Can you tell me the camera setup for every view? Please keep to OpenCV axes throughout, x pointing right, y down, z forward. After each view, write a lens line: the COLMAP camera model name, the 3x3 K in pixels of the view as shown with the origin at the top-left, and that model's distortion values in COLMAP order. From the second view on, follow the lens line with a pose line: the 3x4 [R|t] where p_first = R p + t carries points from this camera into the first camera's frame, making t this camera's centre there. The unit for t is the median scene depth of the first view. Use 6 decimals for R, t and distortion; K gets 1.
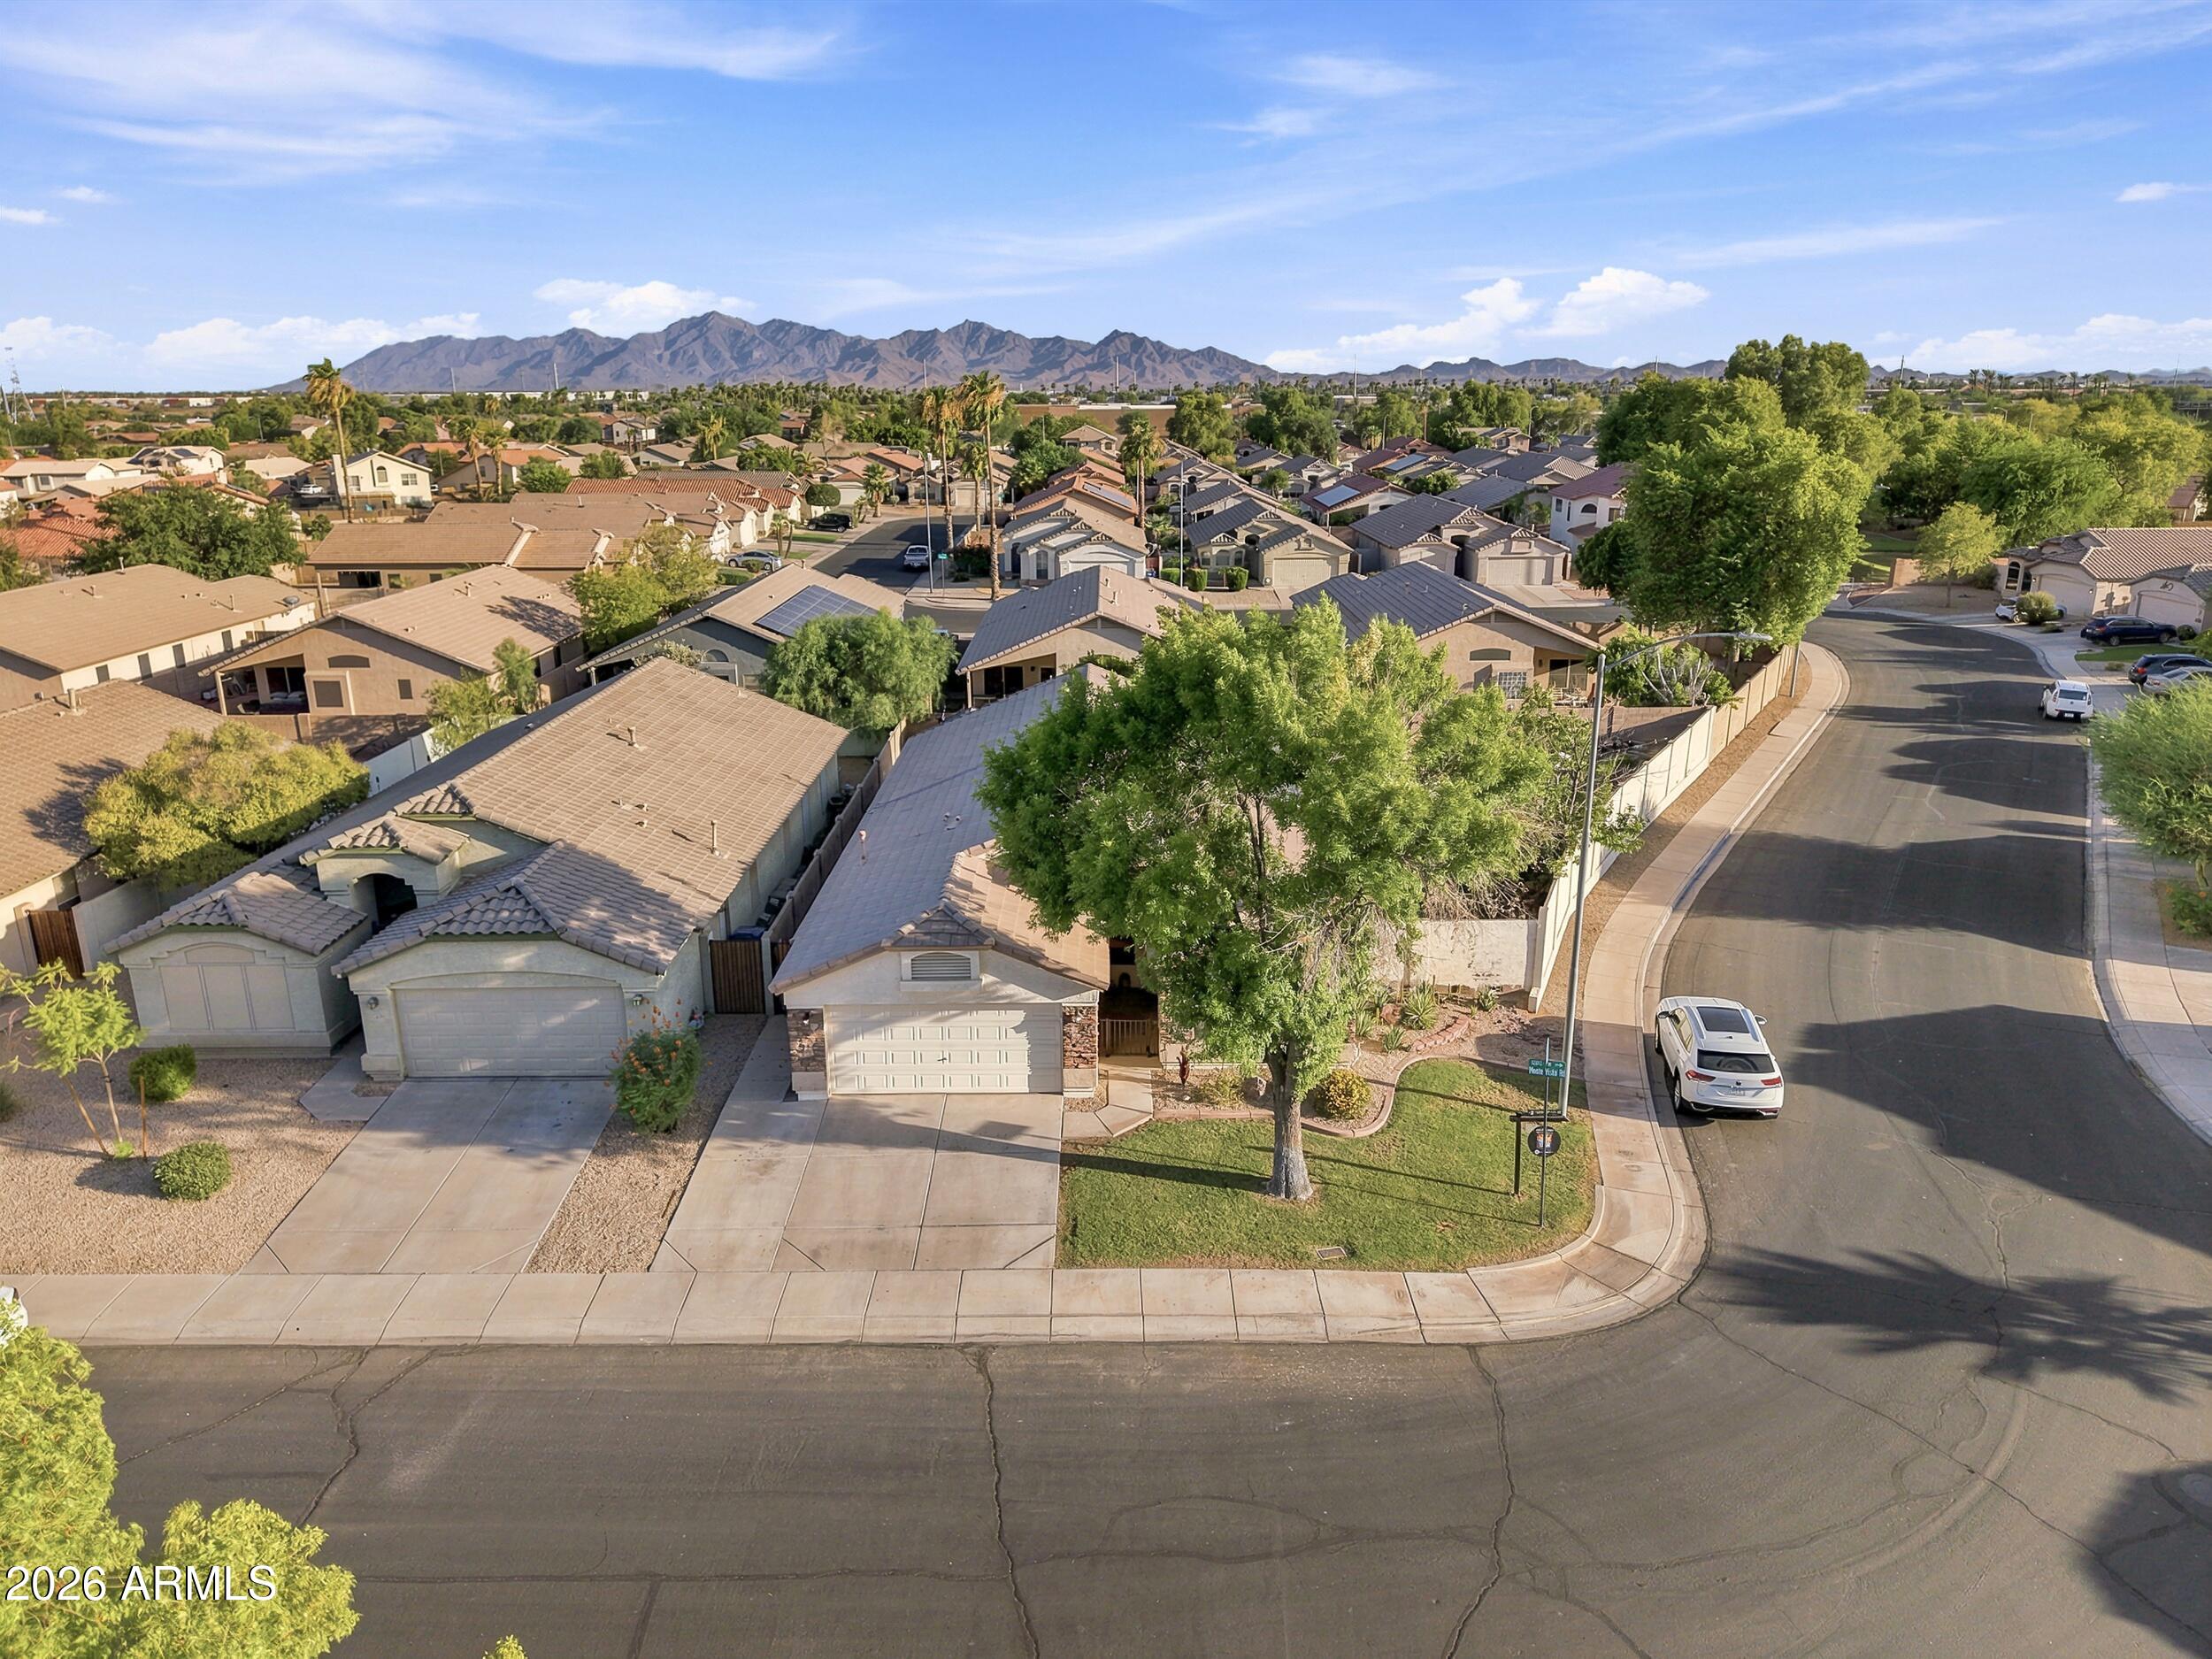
lens RADIAL K [[1482.0, 0, 1106.0], [0, 1482.0, 829.5], [0, 0, 1]] dist [0.068549, -0.103094]
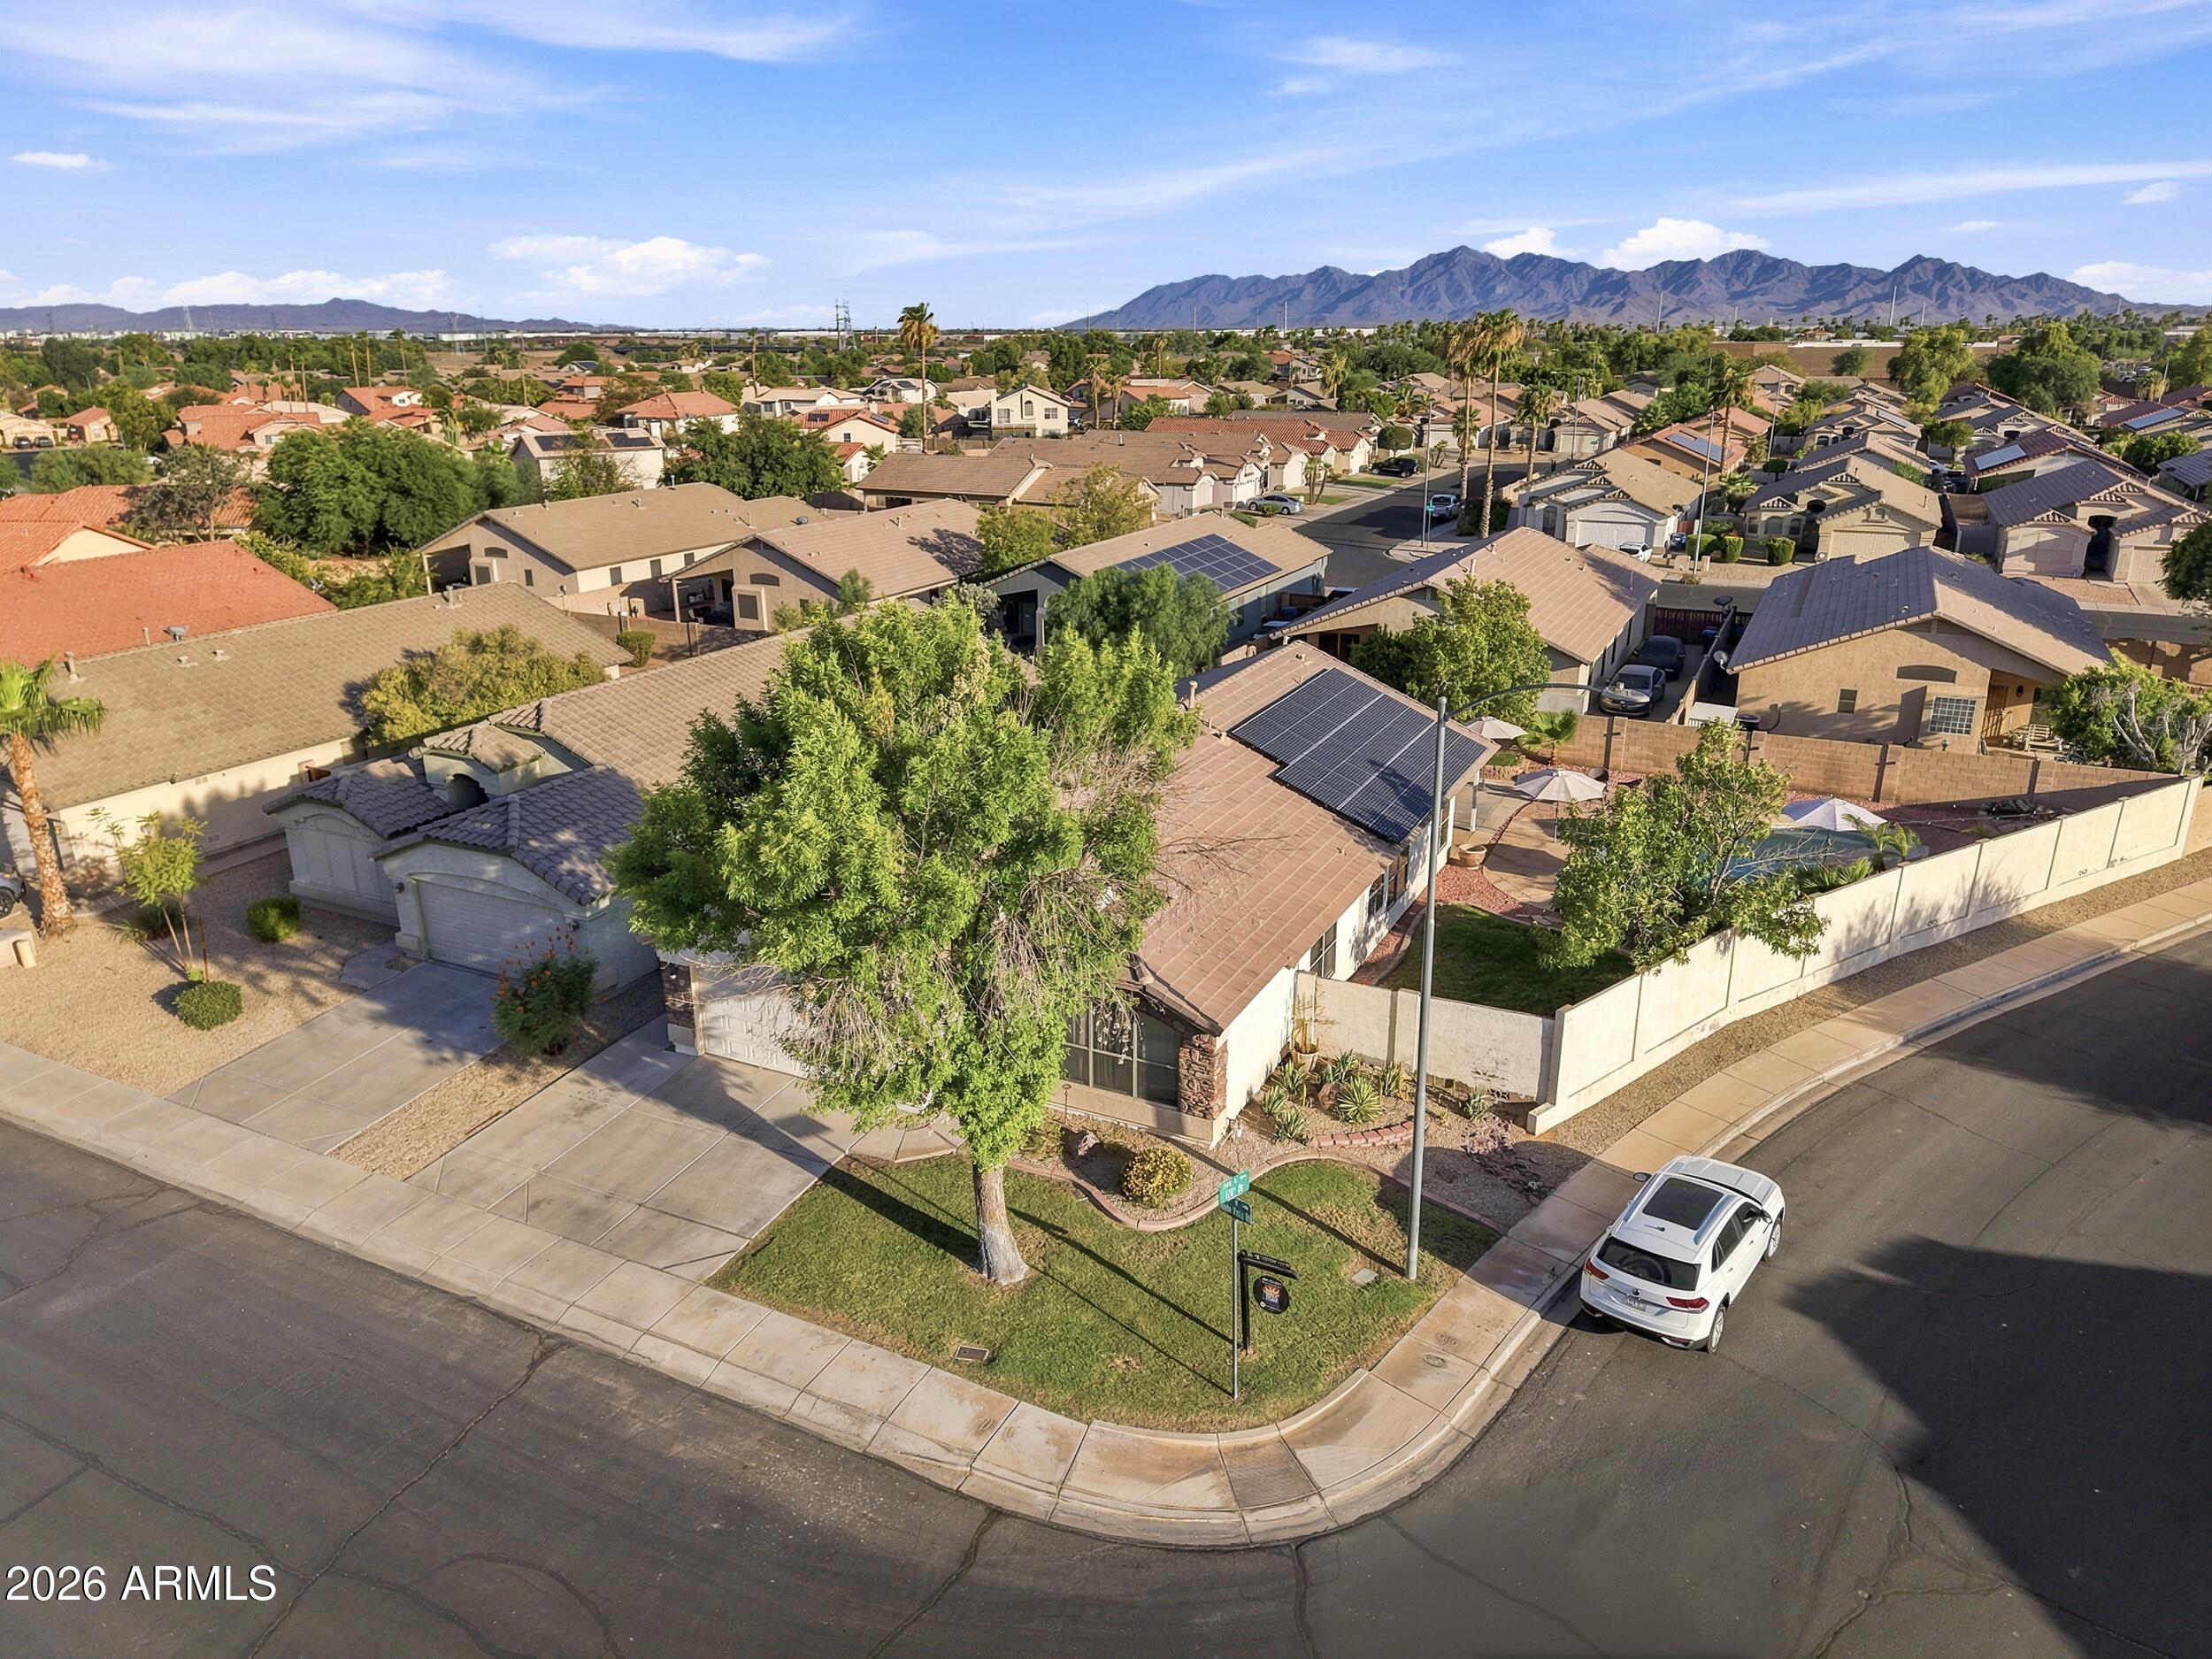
lens RADIAL K [[1483.5, 0, 1106.0], [0, 1483.5, 829.5], [0, 0, 1]] dist [0.025812, -0.028870]
pose [[0.892448, 0.144445, -0.427401, 0.126496], [-0.127270, 0.989489, 0.068659, -0.019973], [0.432826, -0.006880, 0.901451, 0.059831]]
